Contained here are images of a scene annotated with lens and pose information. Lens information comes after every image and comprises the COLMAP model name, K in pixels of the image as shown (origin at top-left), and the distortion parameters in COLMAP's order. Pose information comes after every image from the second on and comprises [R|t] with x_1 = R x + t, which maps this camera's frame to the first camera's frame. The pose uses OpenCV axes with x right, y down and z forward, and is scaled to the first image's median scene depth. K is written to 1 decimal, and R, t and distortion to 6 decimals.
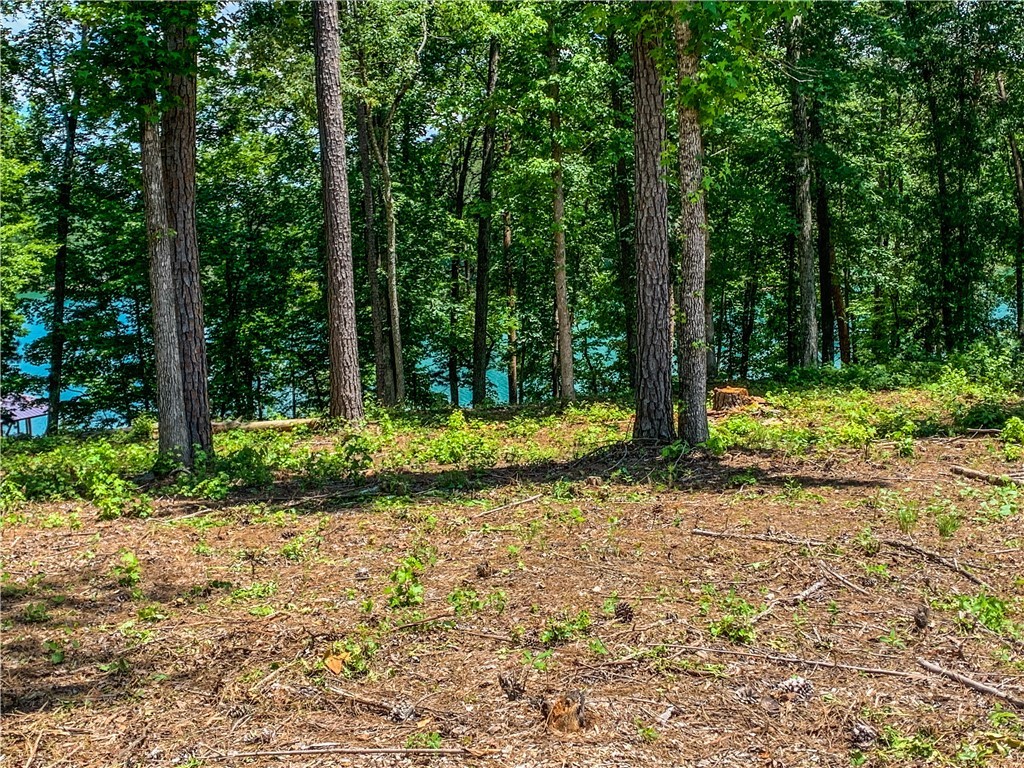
lens RADIAL K [[1348.0, 0, 511.7], [0, 1348.0, 383.5], [0, 0, 1]] dist [0.029292, 0.000000]
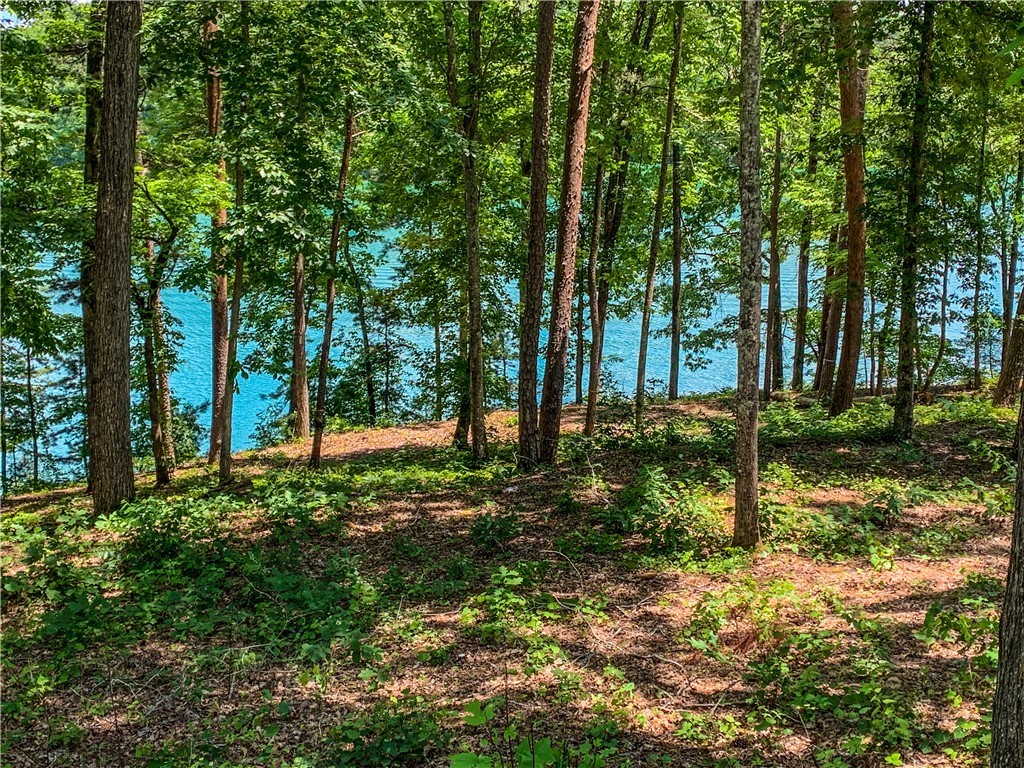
lens RADIAL K [[1348.0, 0, 511.7], [0, 1348.0, 385.2], [0, 0, 1]] dist [0.029292, 0.000000]
pose [[0.978238, 0.010128, 0.207238, 0.003905], [-0.027260, 0.996424, 0.079981, -0.015832], [-0.205687, -0.083889, 0.975016, 0.456809]]
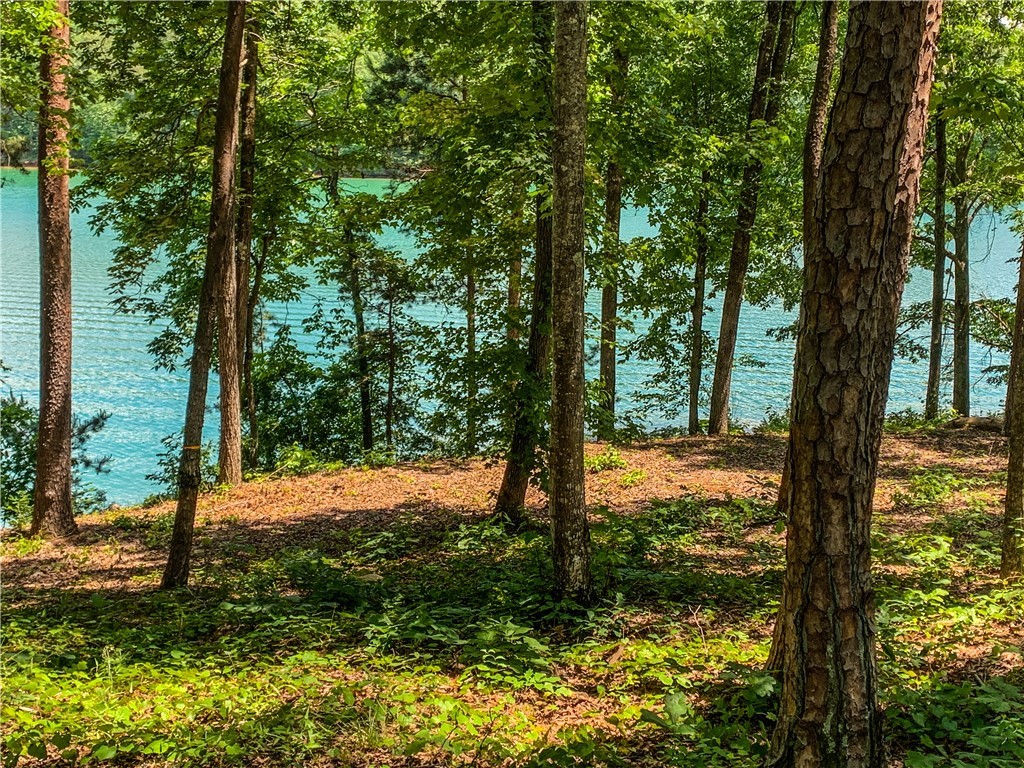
lens RADIAL K [[1348.0, 0, 512.6], [0, 1348.0, 382.7], [0, 0, 1]] dist [0.029292, 0.000000]
pose [[0.982639, 0.036479, 0.181908, 0.042752], [-0.049547, 0.996467, 0.067816, 0.004879], [-0.178792, -0.075651, 0.980974, 0.700231]]
